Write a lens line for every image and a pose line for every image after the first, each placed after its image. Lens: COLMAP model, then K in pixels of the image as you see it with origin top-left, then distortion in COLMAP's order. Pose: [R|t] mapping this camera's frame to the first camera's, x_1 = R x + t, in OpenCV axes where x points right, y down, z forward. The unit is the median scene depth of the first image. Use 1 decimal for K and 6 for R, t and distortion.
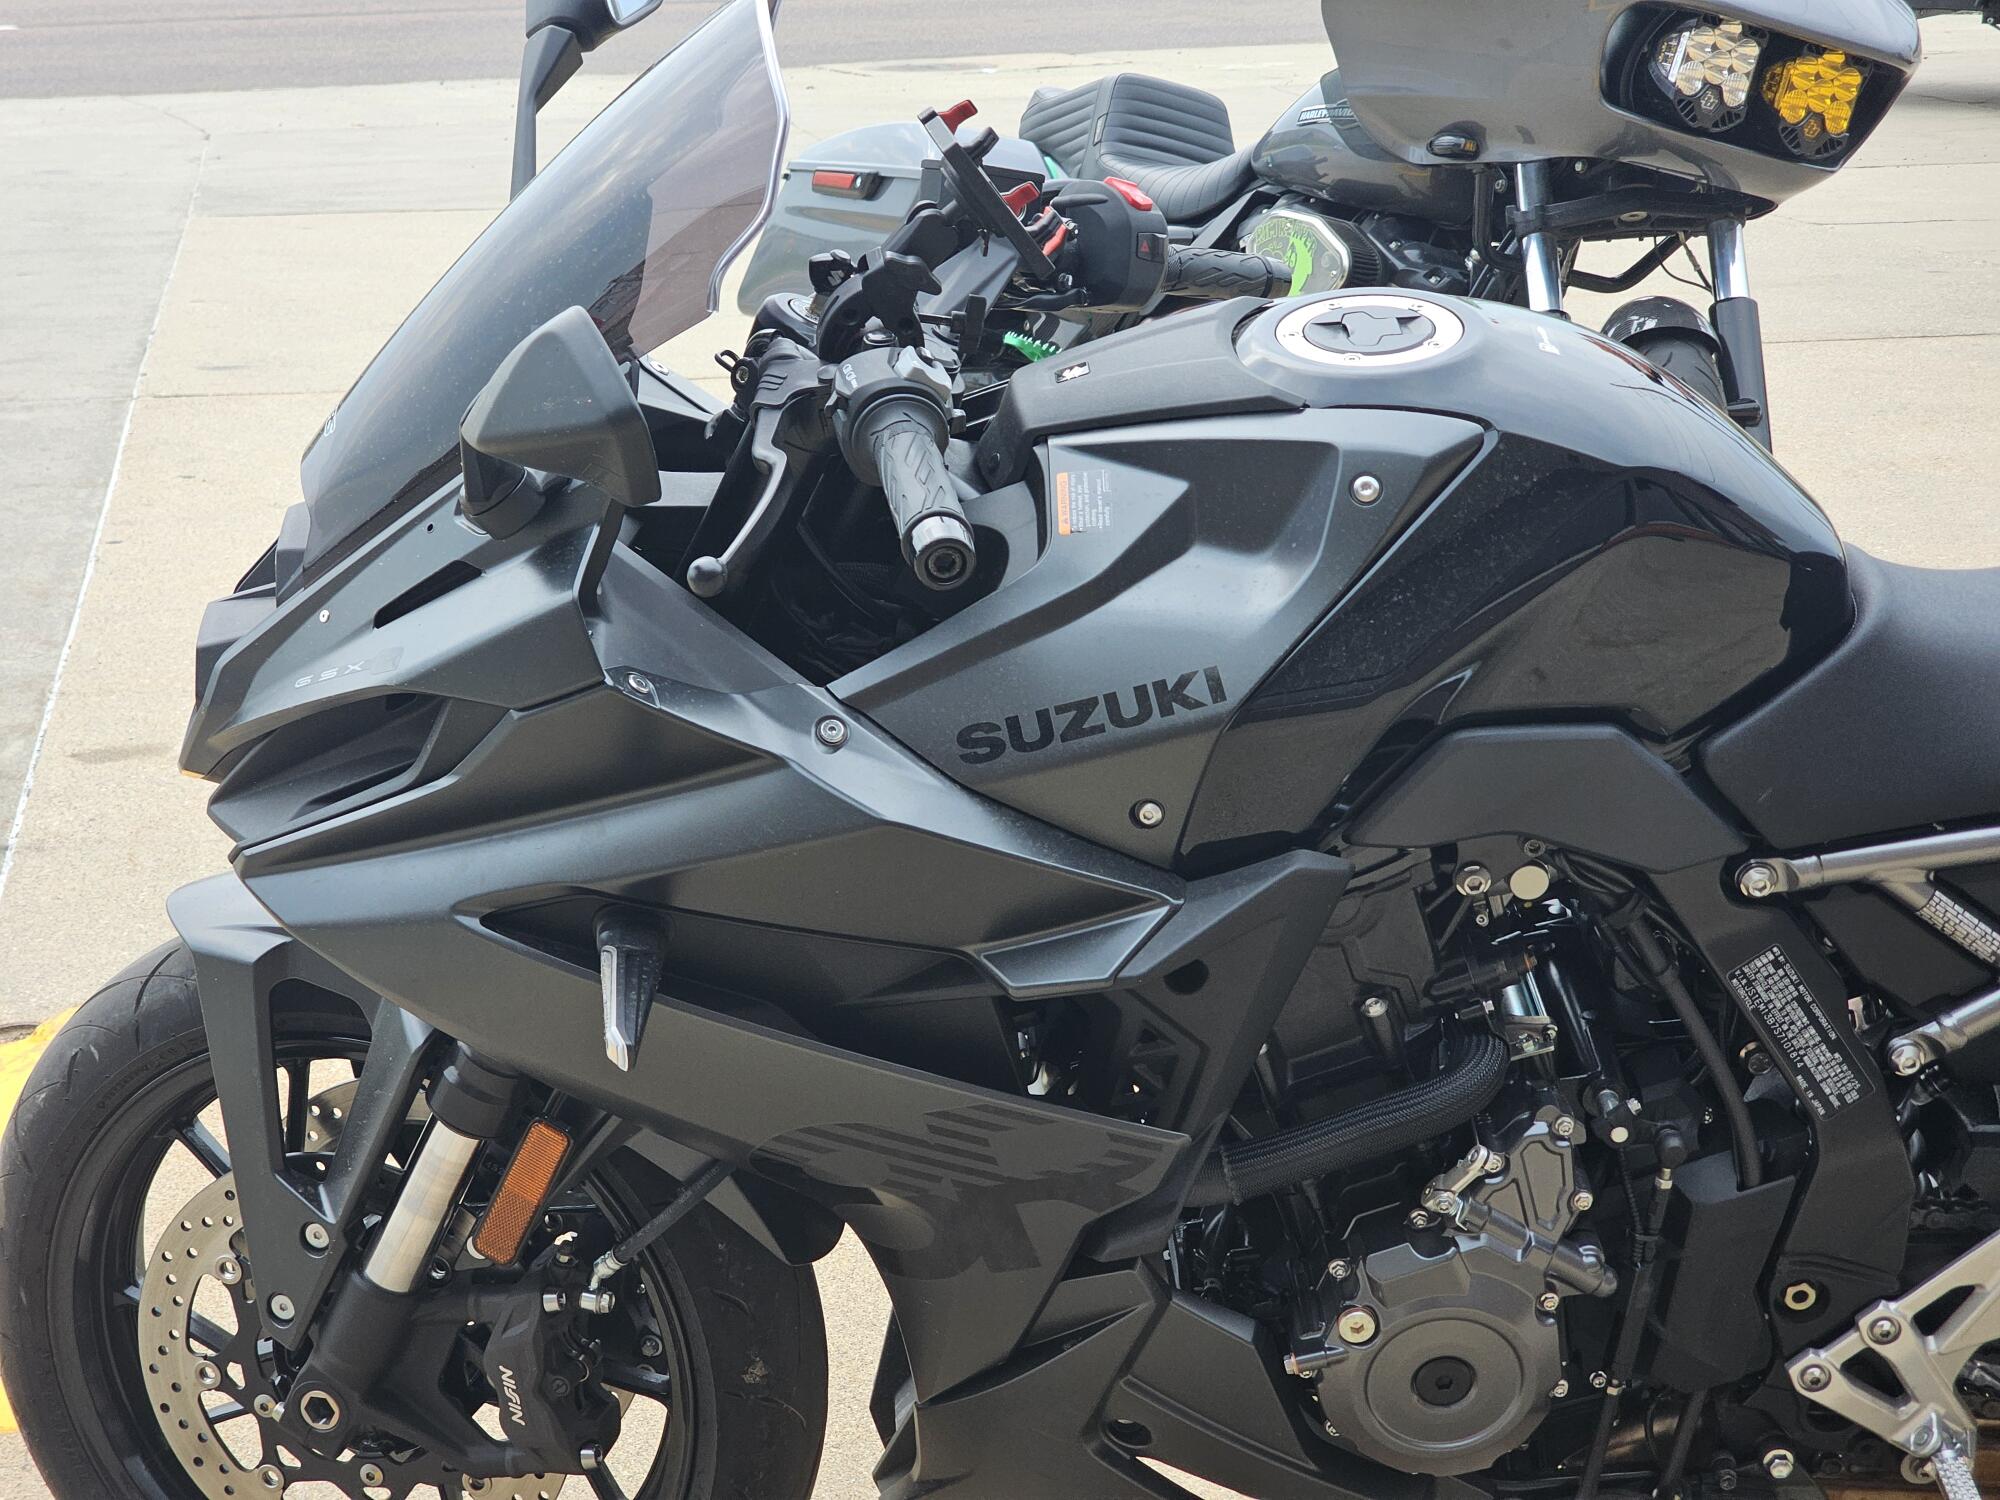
lens RADIAL K [[3745.5, 0, 867.8], [0, 3745.5, 702.4], [0, 0, 1]] dist [0.002543, 0.000000]
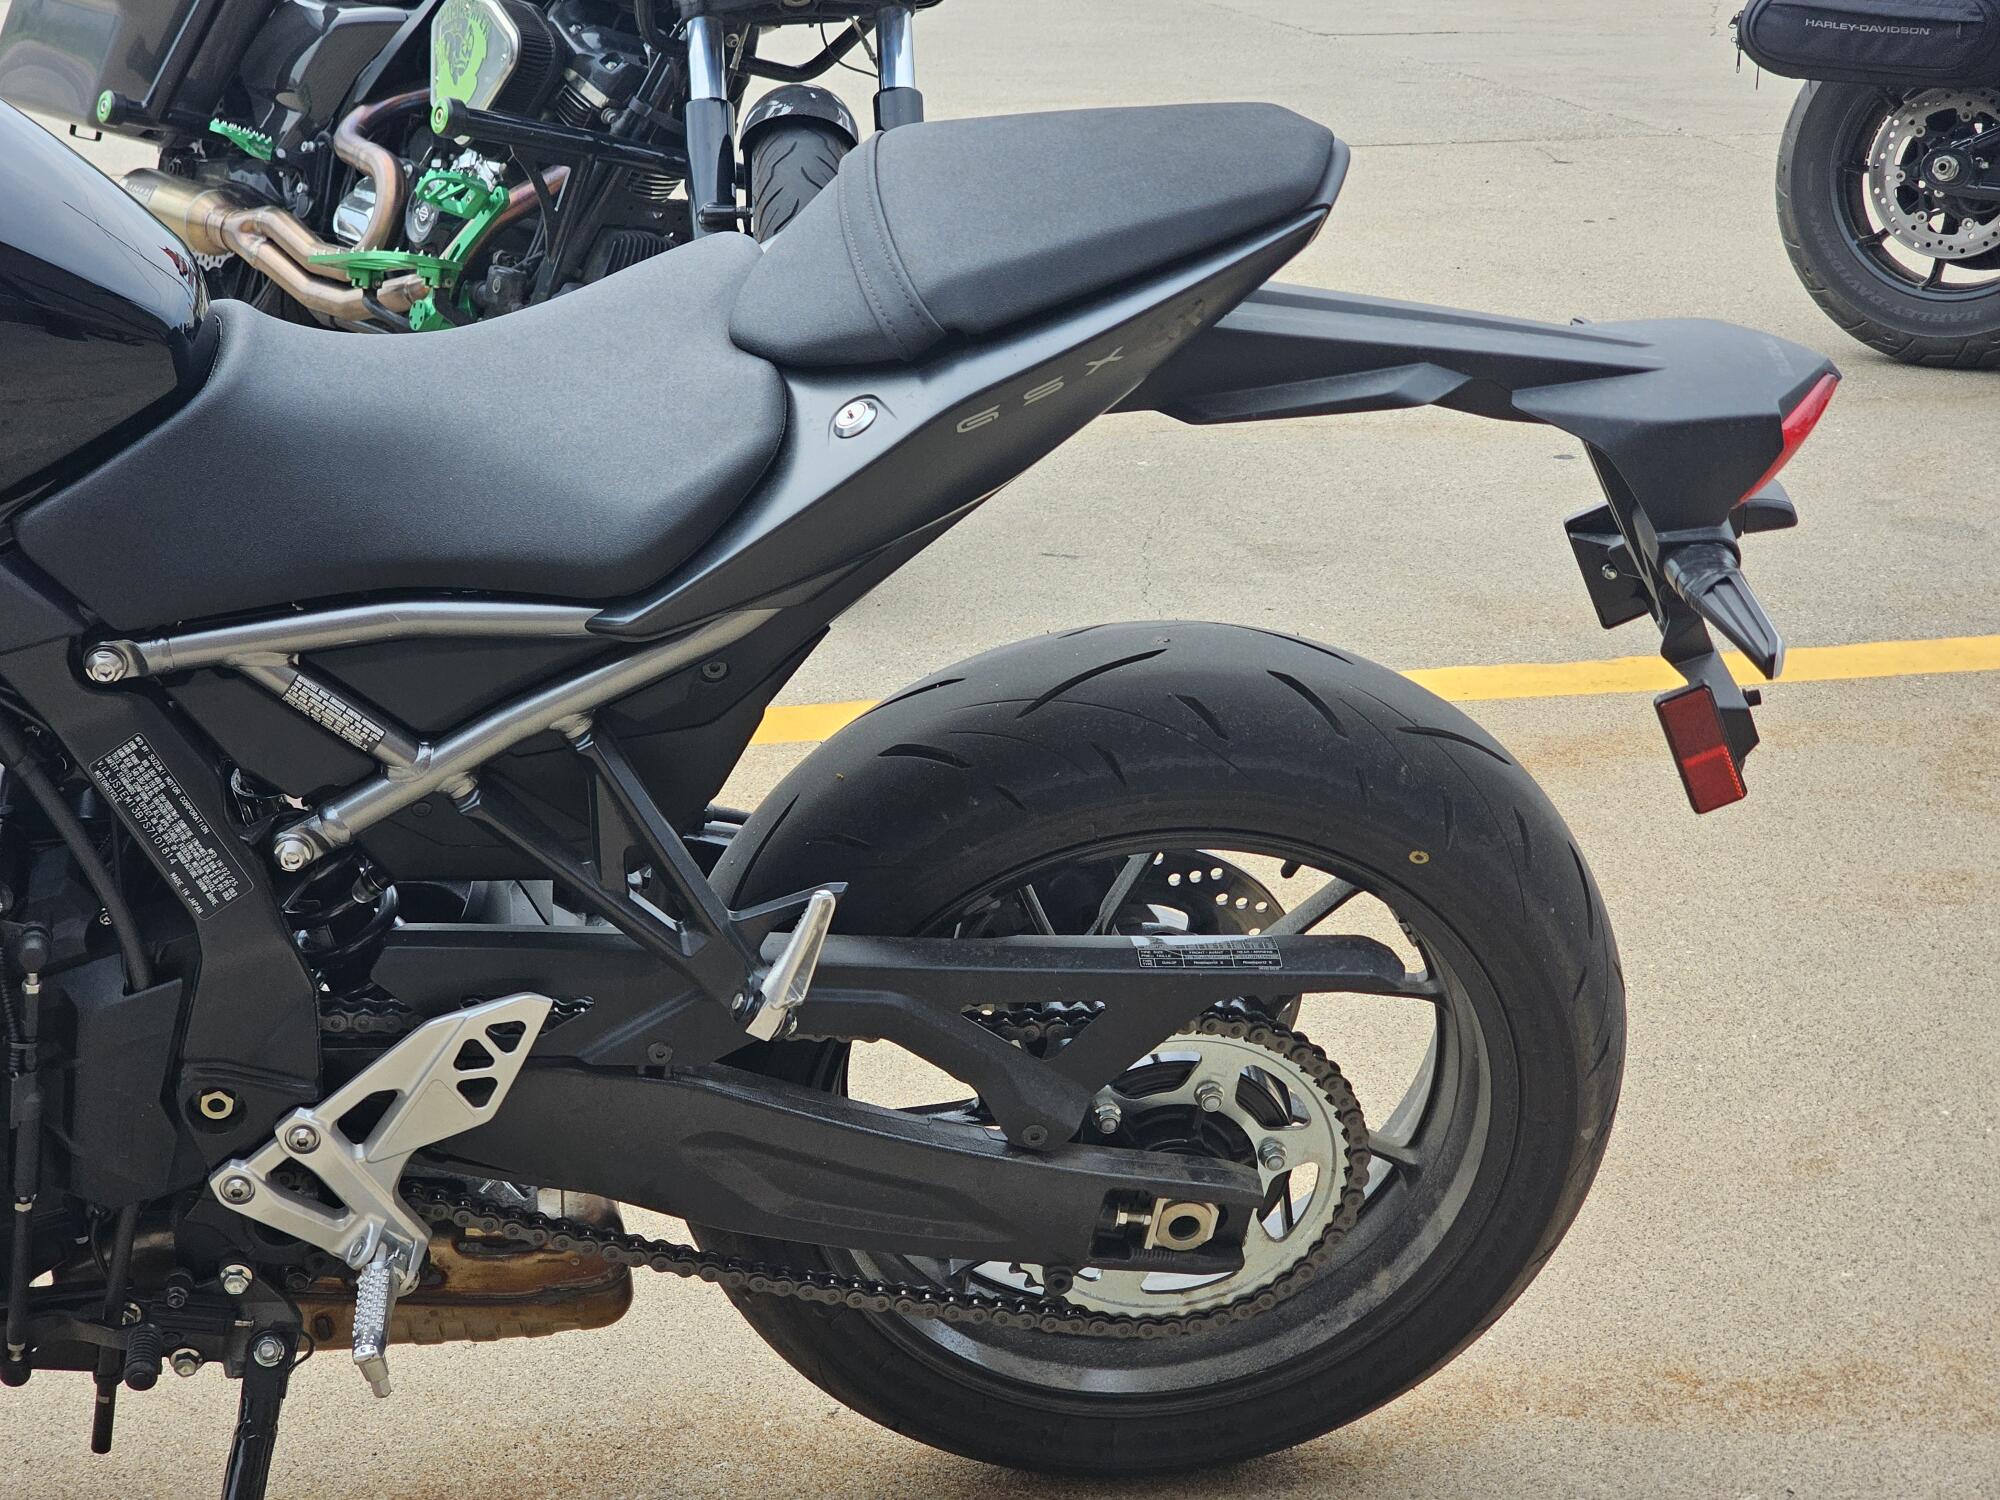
lens RADIAL K [[3745.5, 0, 1001.3], [0, 3745.5, 747.1], [0, 0, 1]] dist [0.002543, 0.000000]
pose [[0.995229, -0.002189, 0.097538, 0.361466], [-0.003614, 0.998235, 0.059278, 0.011642], [-0.097495, -0.059347, 0.993465, 0.046910]]
